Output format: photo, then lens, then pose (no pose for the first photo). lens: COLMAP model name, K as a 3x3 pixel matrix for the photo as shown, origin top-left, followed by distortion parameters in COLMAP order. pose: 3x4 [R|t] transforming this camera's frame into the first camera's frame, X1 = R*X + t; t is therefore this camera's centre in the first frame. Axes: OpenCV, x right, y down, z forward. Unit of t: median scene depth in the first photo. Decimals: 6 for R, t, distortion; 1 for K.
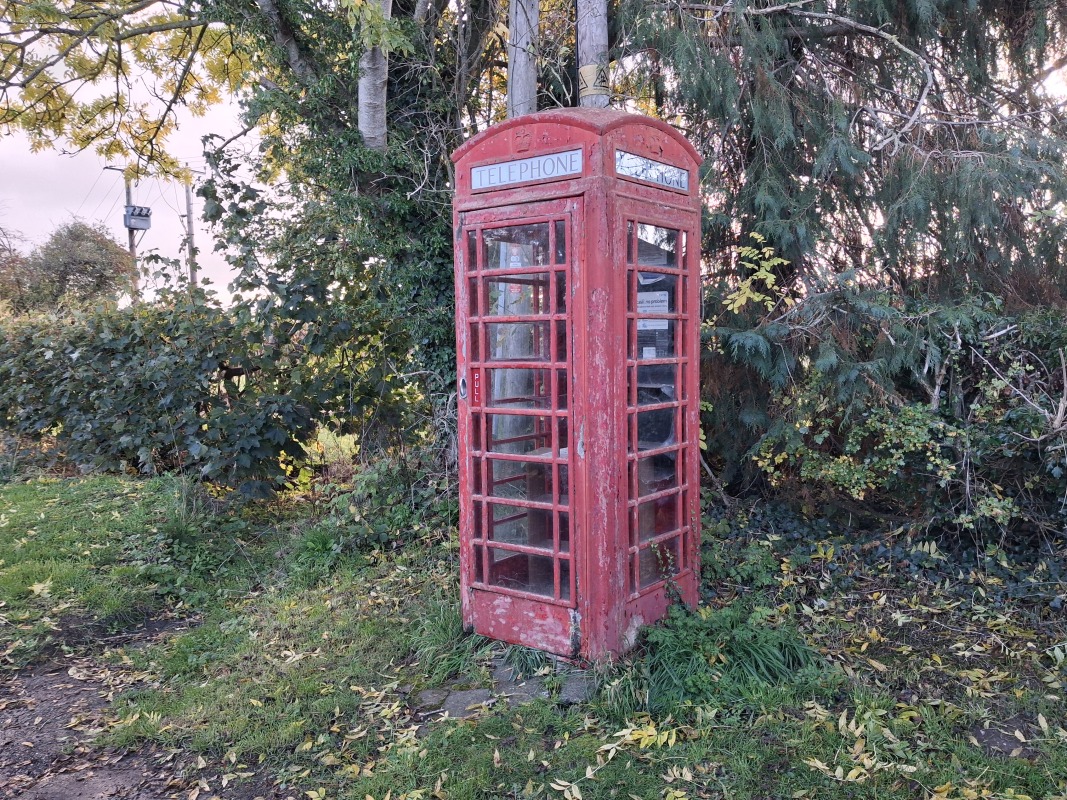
lens RADIAL K [[830.1, 0, 547.7], [0, 830.1, 397.4], [0, 0, 1]] dist [0.009758, -0.004614]
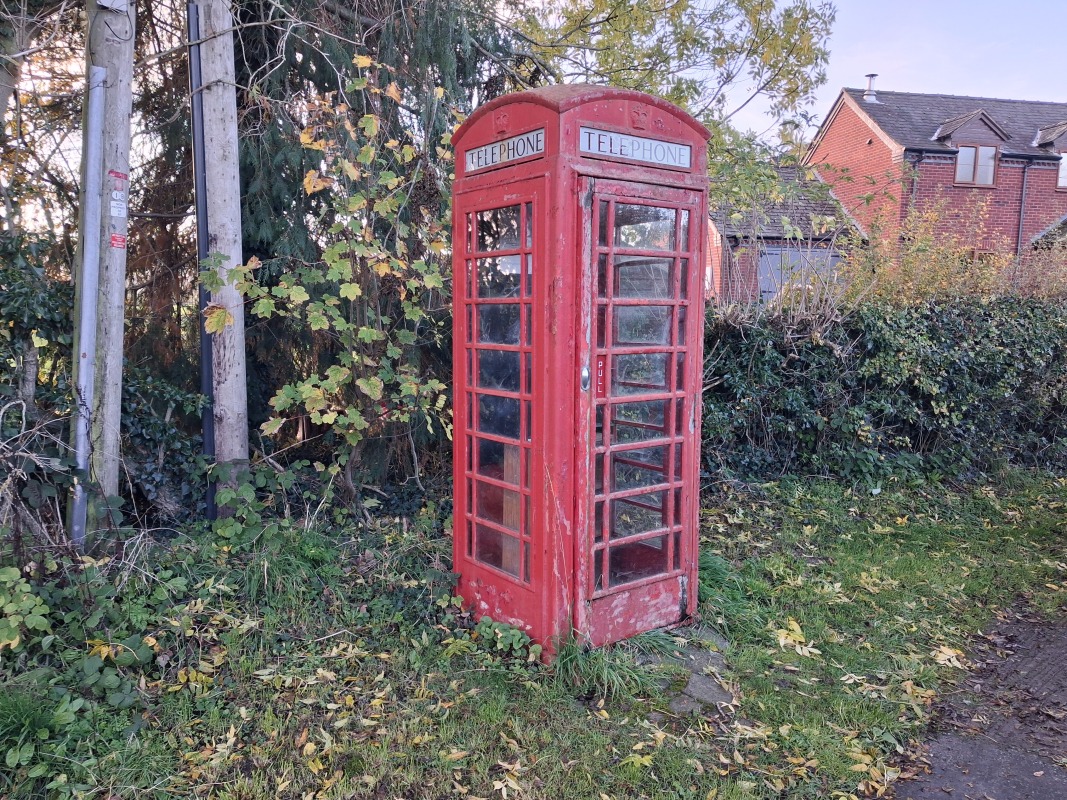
lens RADIAL K [[830.1, 0, 547.7], [0, 830.1, 397.4], [0, 0, 1]] dist [0.009758, -0.004614]
pose [[0.302528, -0.082056, 0.949602, -0.895926], [0.059272, 0.995979, 0.067181, -0.049586], [-0.951296, 0.035960, 0.306175, 0.725623]]
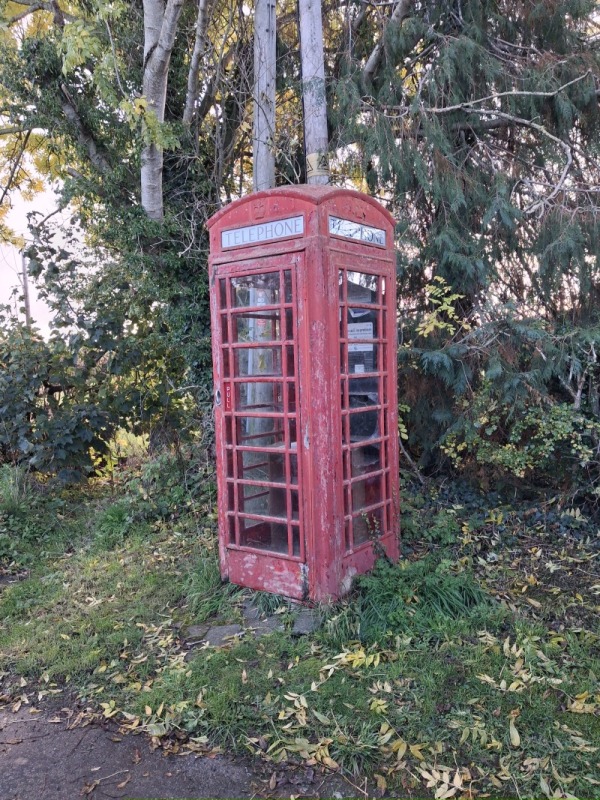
lens RADIAL K [[620.6, 0, 295.8], [0, 620.6, 403.1], [0, 0, 1]] dist [0.003948, 0.004374]
pose [[0.999781, -0.016511, -0.012854, 0.032400], [0.016473, 0.999860, -0.003013, 0.002329], [0.012902, 0.002800, 0.999913, 0.008897]]
